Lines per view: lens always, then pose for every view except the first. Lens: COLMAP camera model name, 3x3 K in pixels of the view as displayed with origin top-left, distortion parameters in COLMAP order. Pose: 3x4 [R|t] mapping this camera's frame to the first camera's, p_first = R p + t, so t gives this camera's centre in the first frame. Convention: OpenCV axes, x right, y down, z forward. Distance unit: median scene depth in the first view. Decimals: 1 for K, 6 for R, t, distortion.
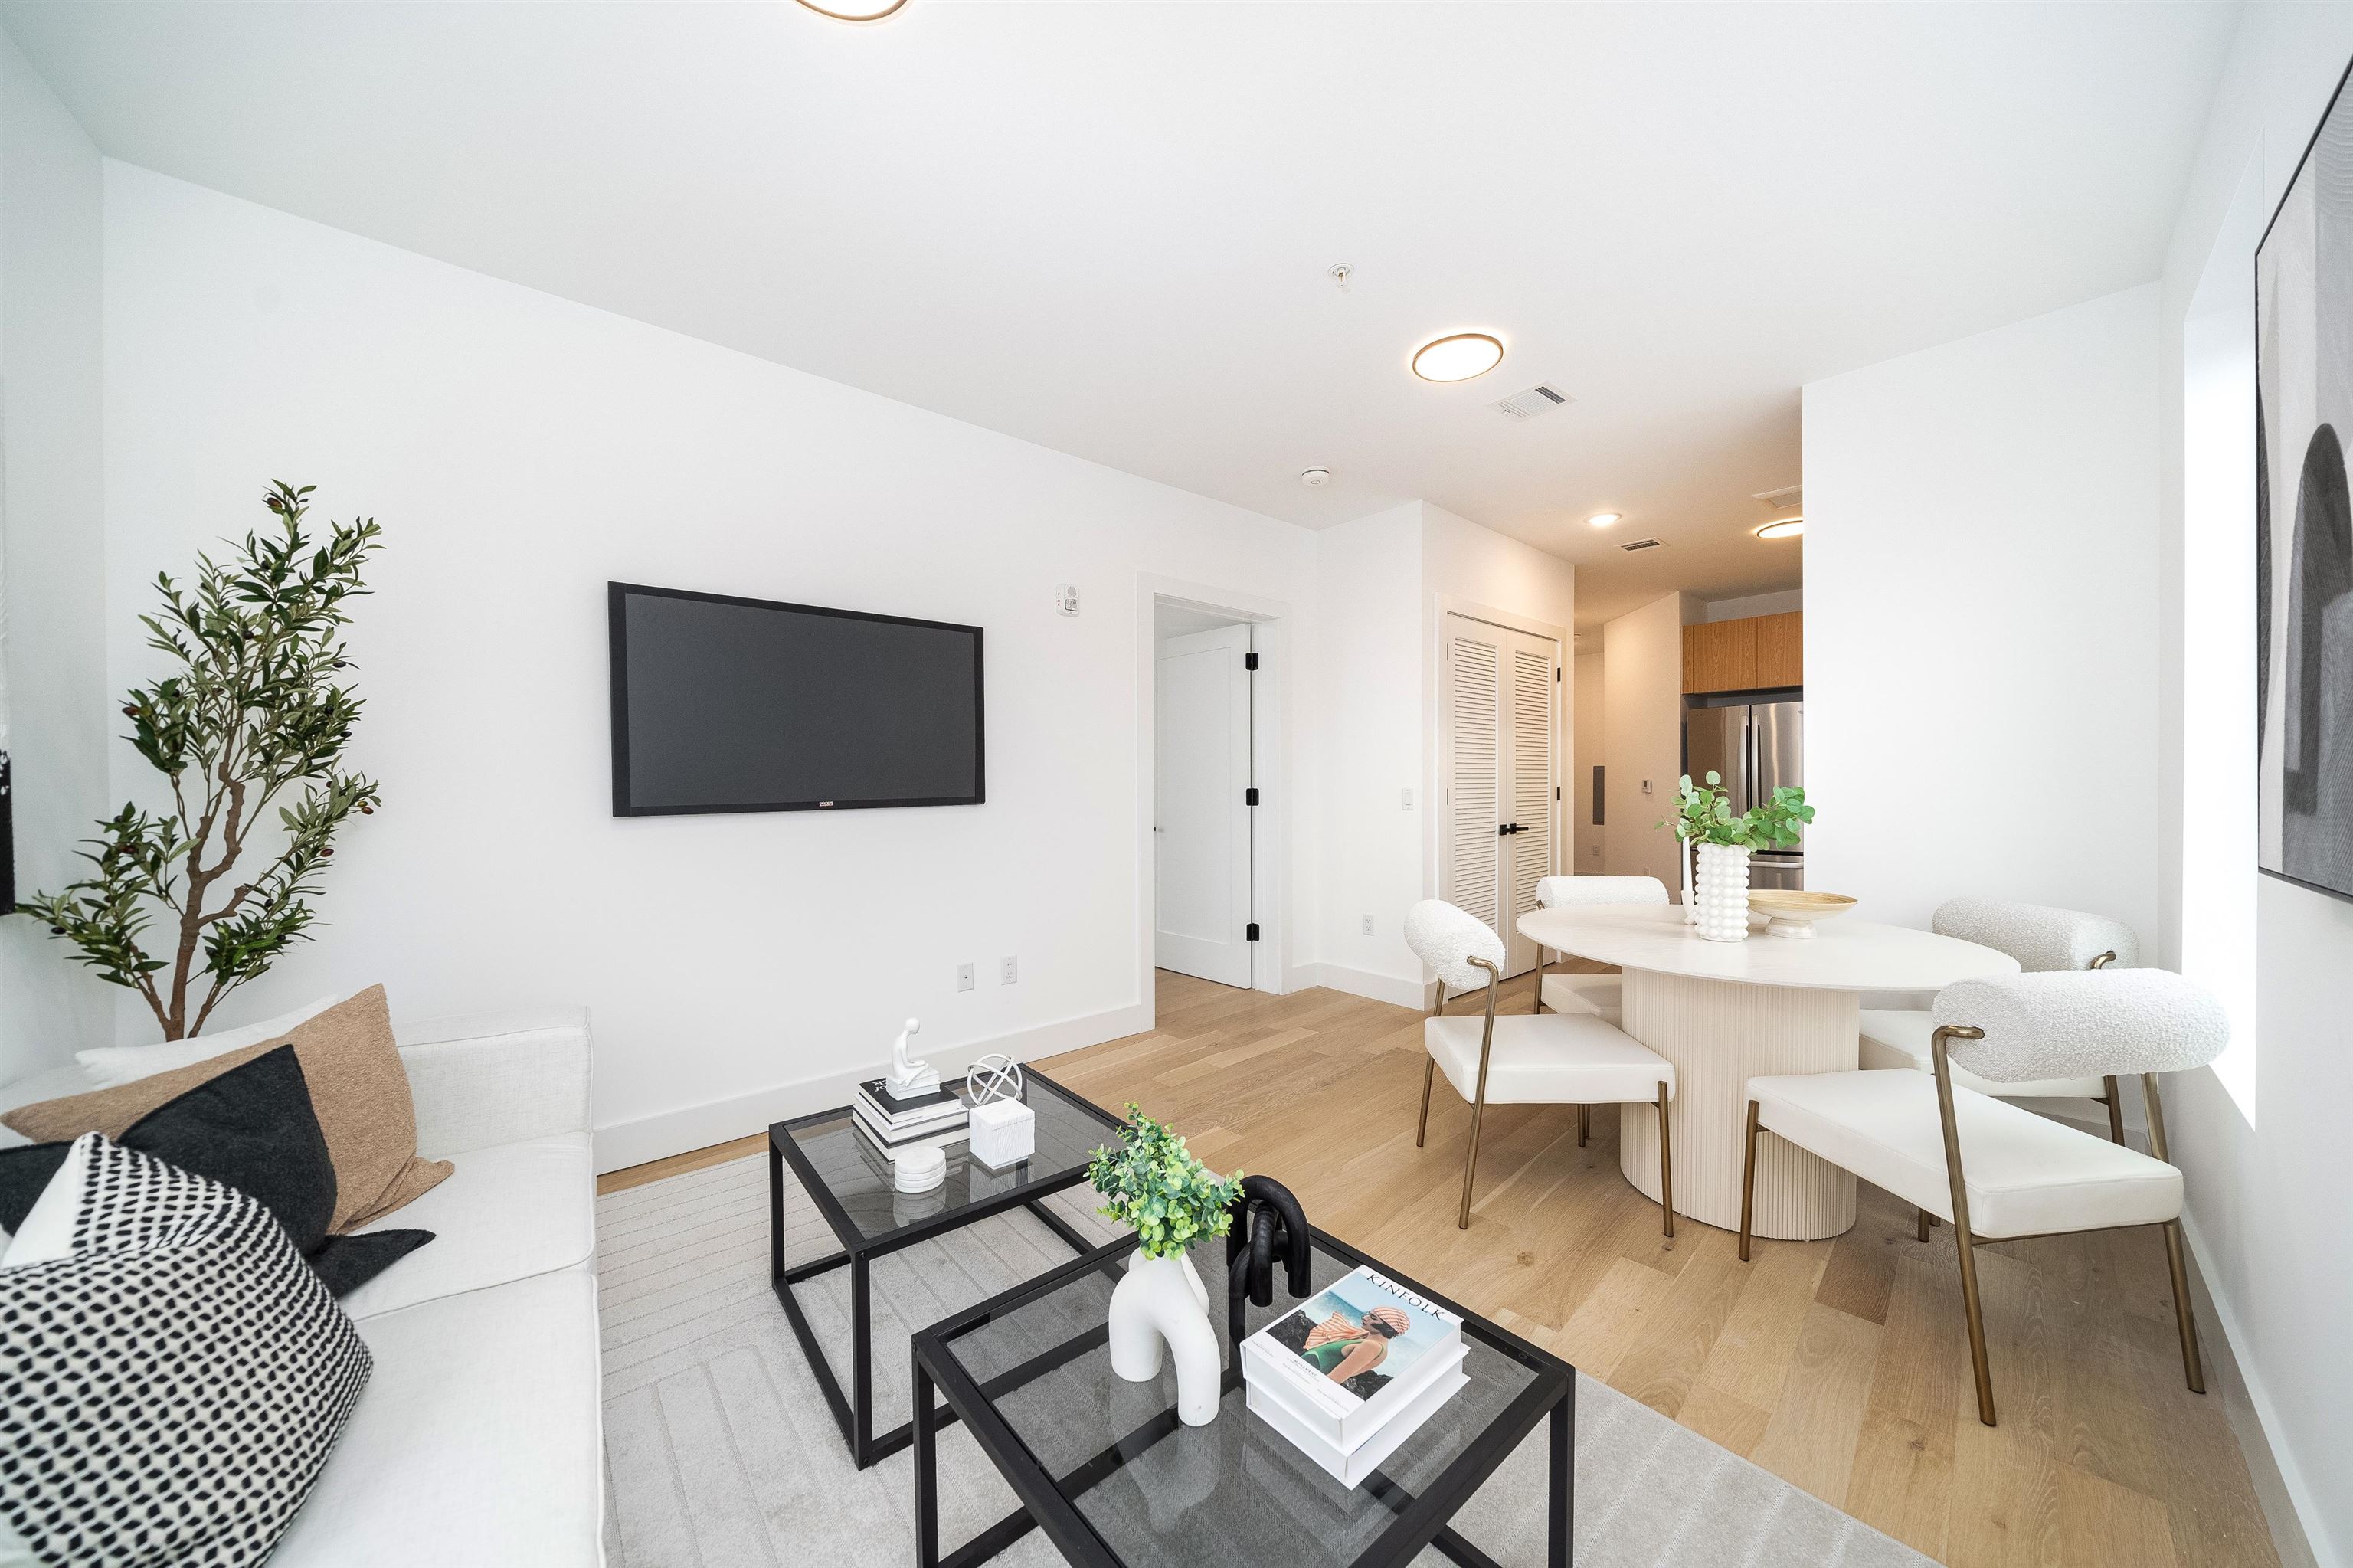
lens RADIAL K [[819.6, 0, 1159.2], [0, 819.6, 788.8], [0, 0, 1]] dist [-0.001179, -0.000007]
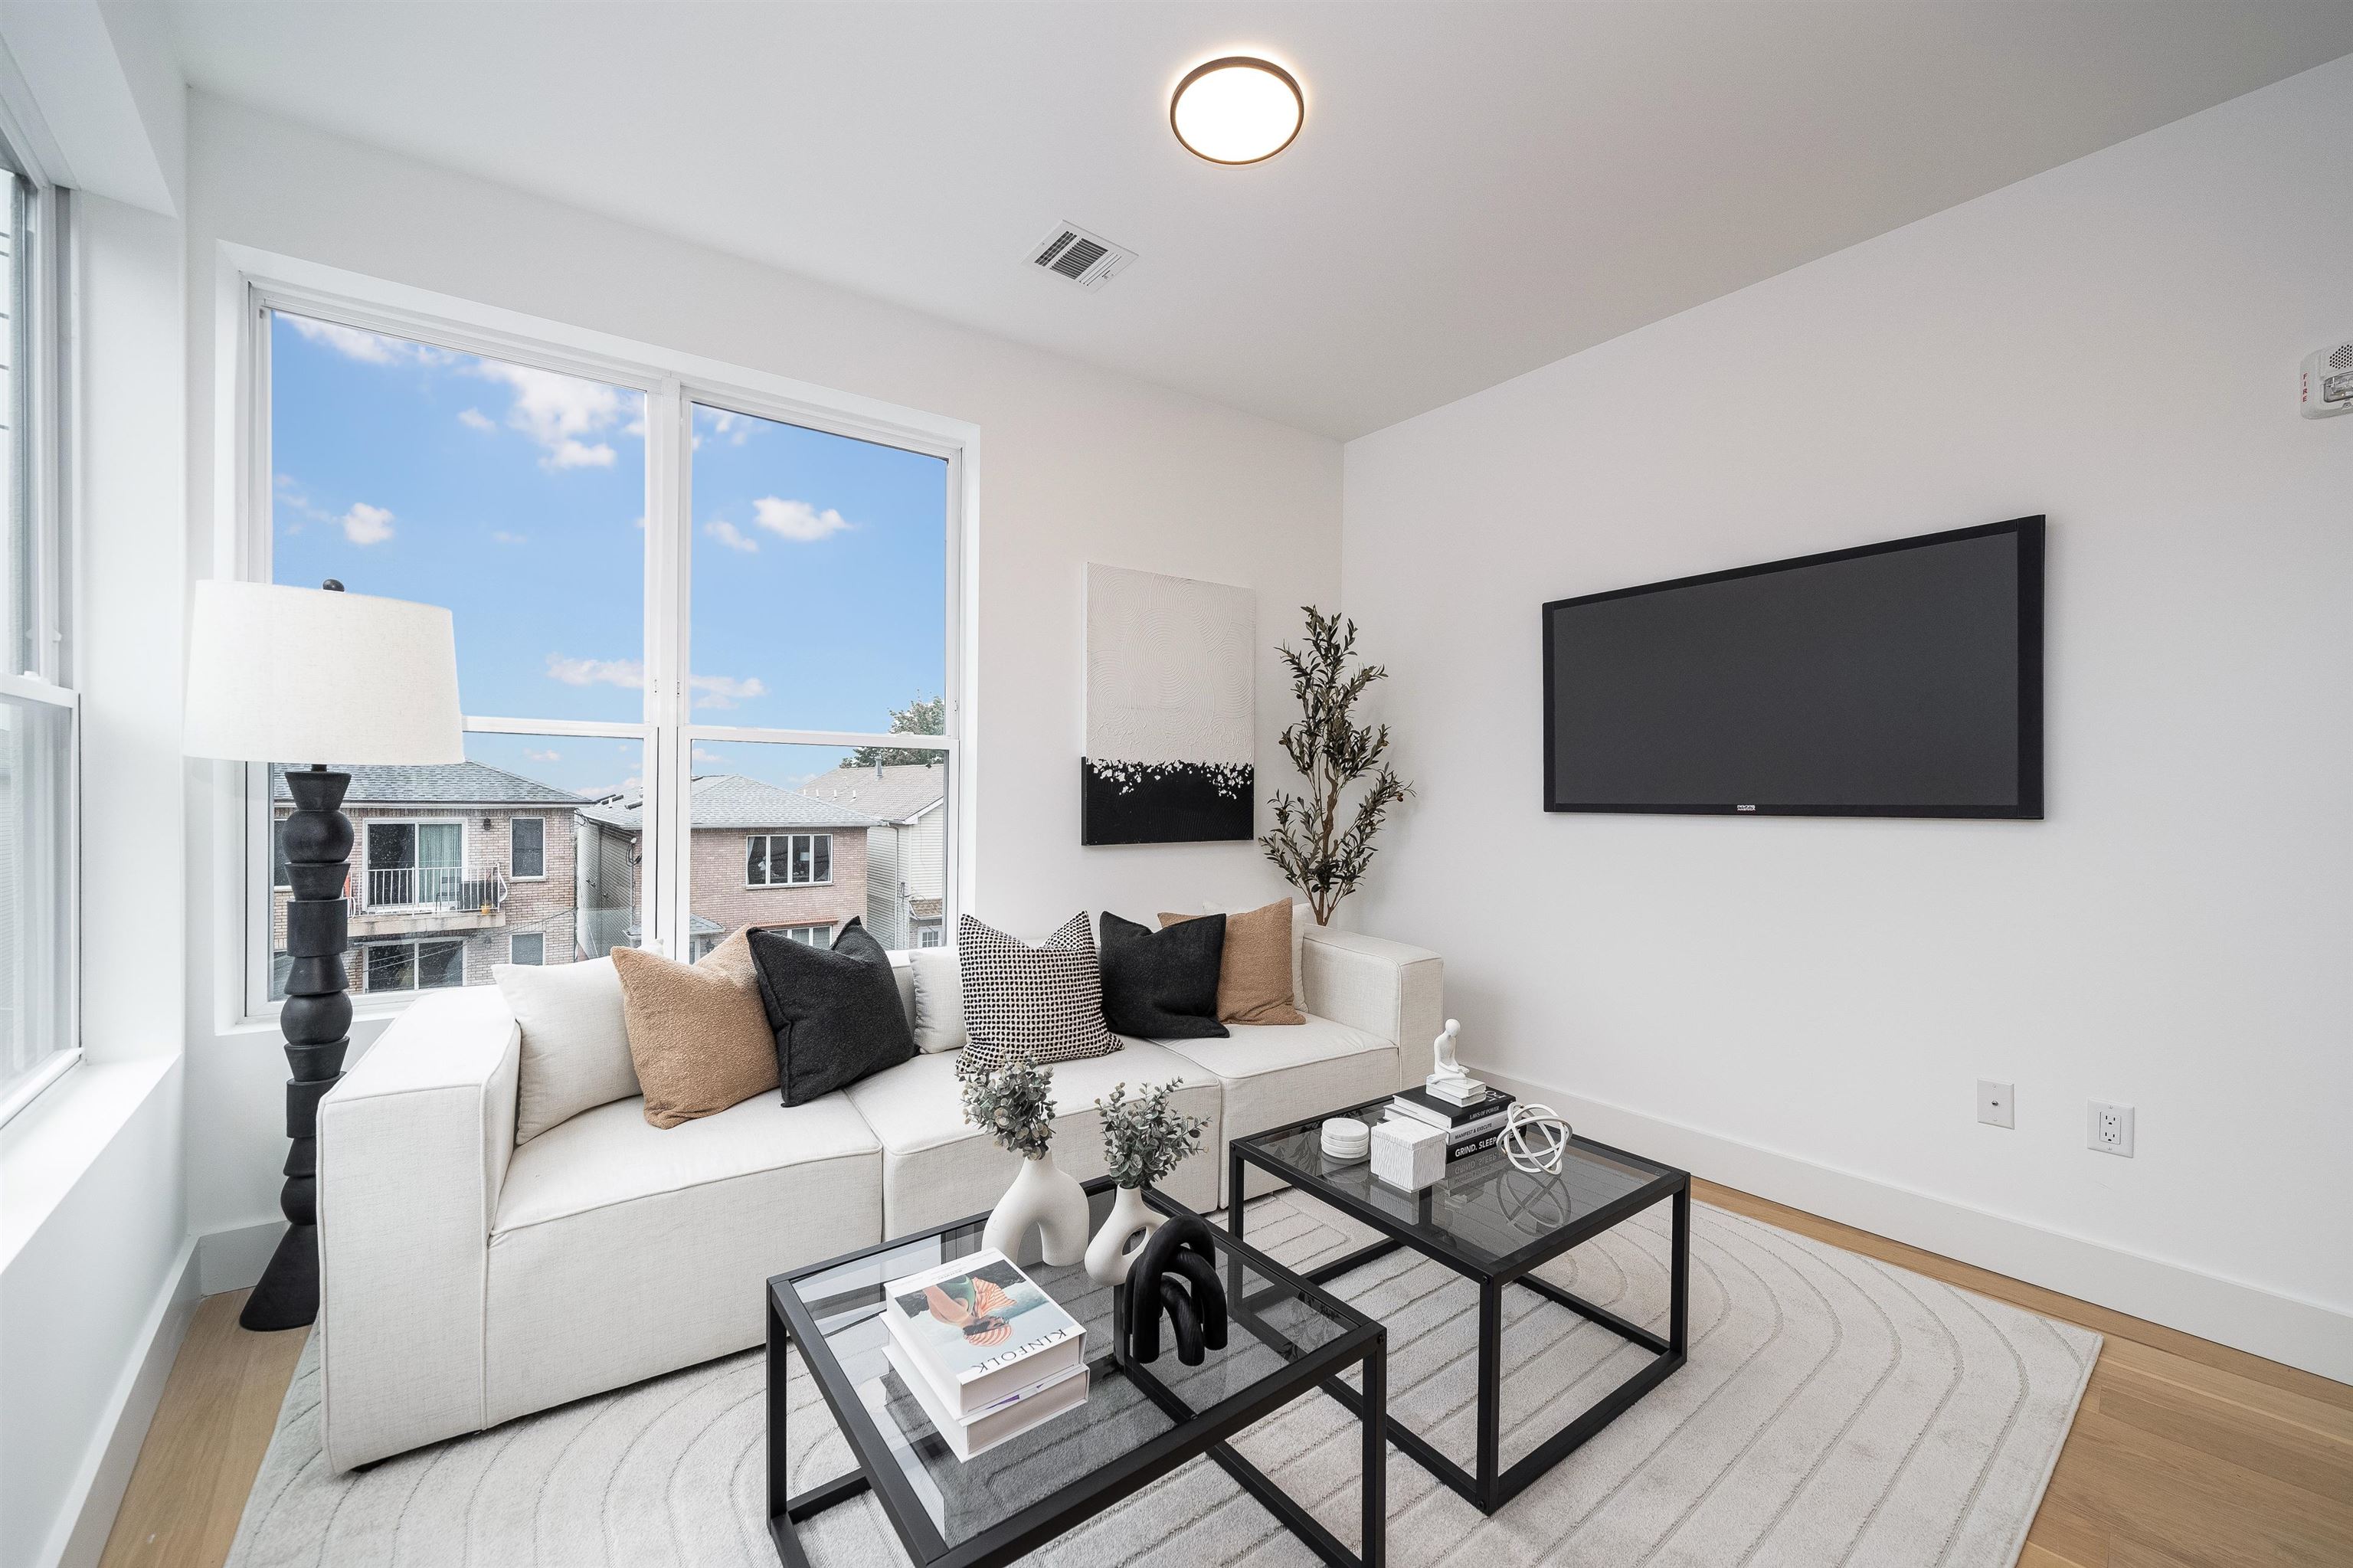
lens RADIAL K [[874.5, 0, 1181.2], [0, 874.5, 798.9], [0, 0, 1]] dist [-0.001095, -0.000842]
pose [[-0.019671, 0.012676, -0.999726, 0.672913], [-0.016734, 0.999775, 0.013006, 0.011816], [0.999666, 0.016986, -0.019455, 0.651693]]
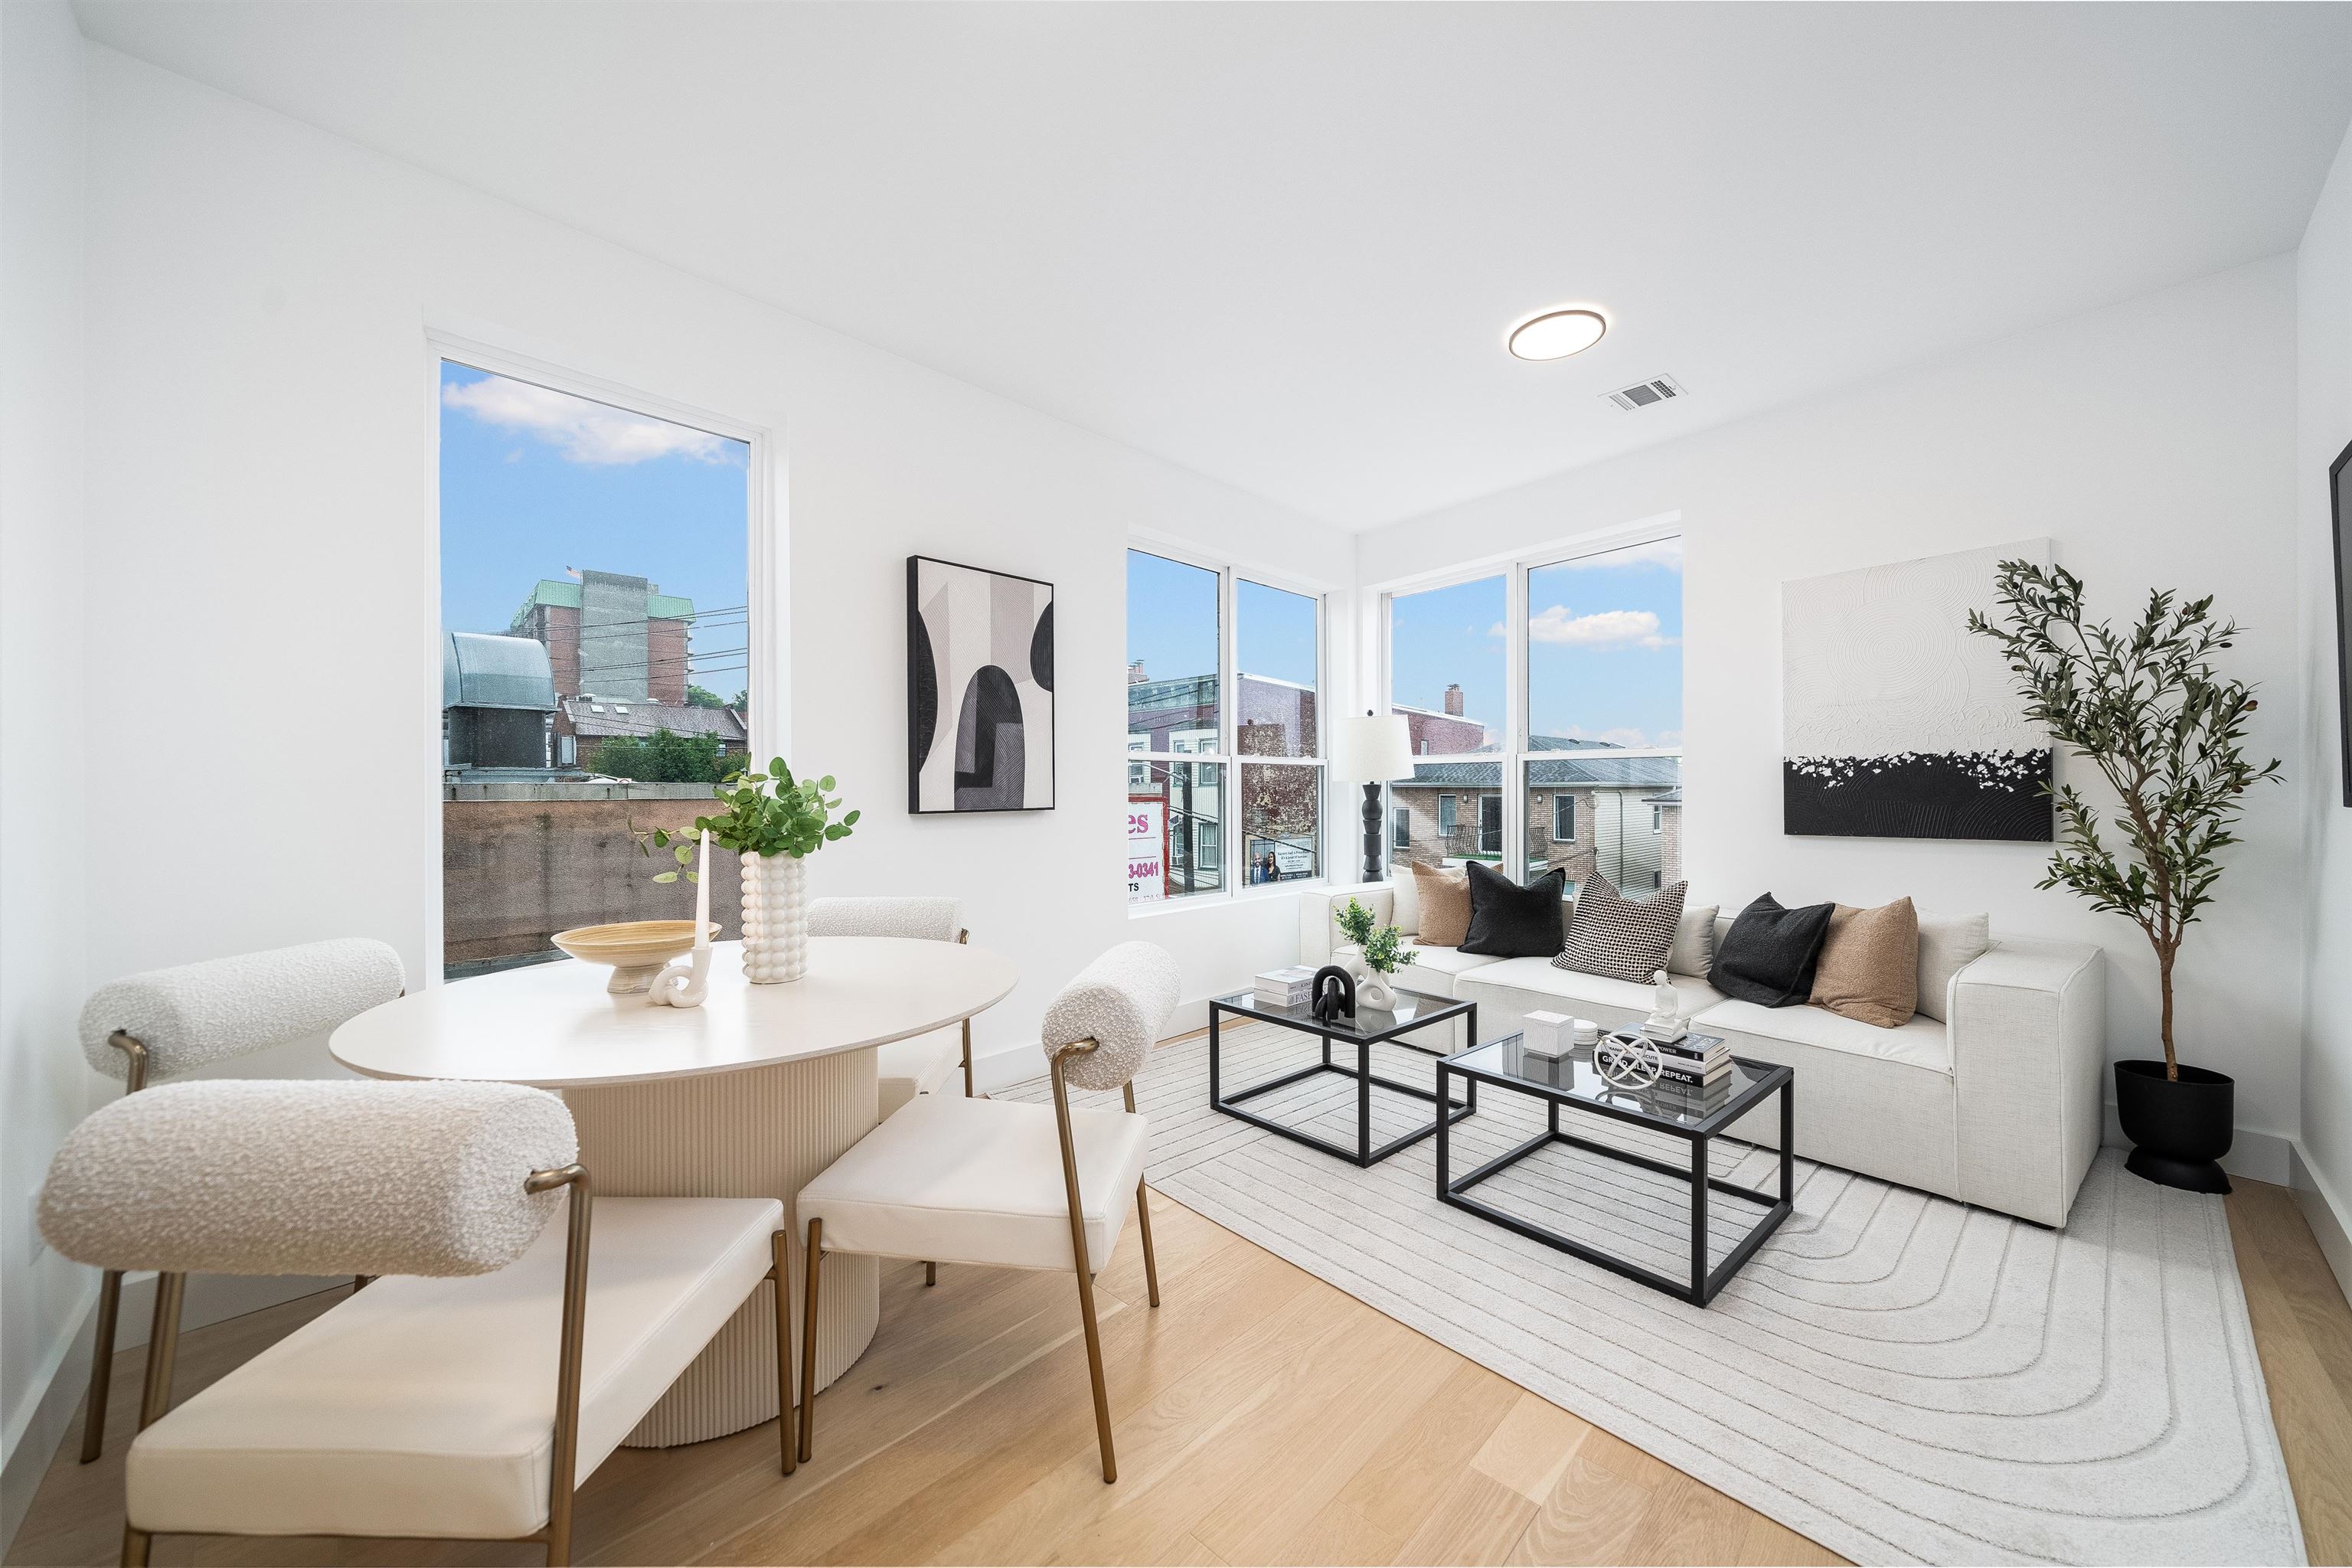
lens RADIAL K [[874.1, 0, 1183.0], [0, 874.1, 796.6], [0, 0, 1]] dist [-0.001095, -0.000842]
pose [[-0.998340, 0.012240, -0.056279, 0.408579], [0.011594, 0.999863, 0.011779, 0.007654], [0.056416, 0.011107, -0.998346, 2.080115]]
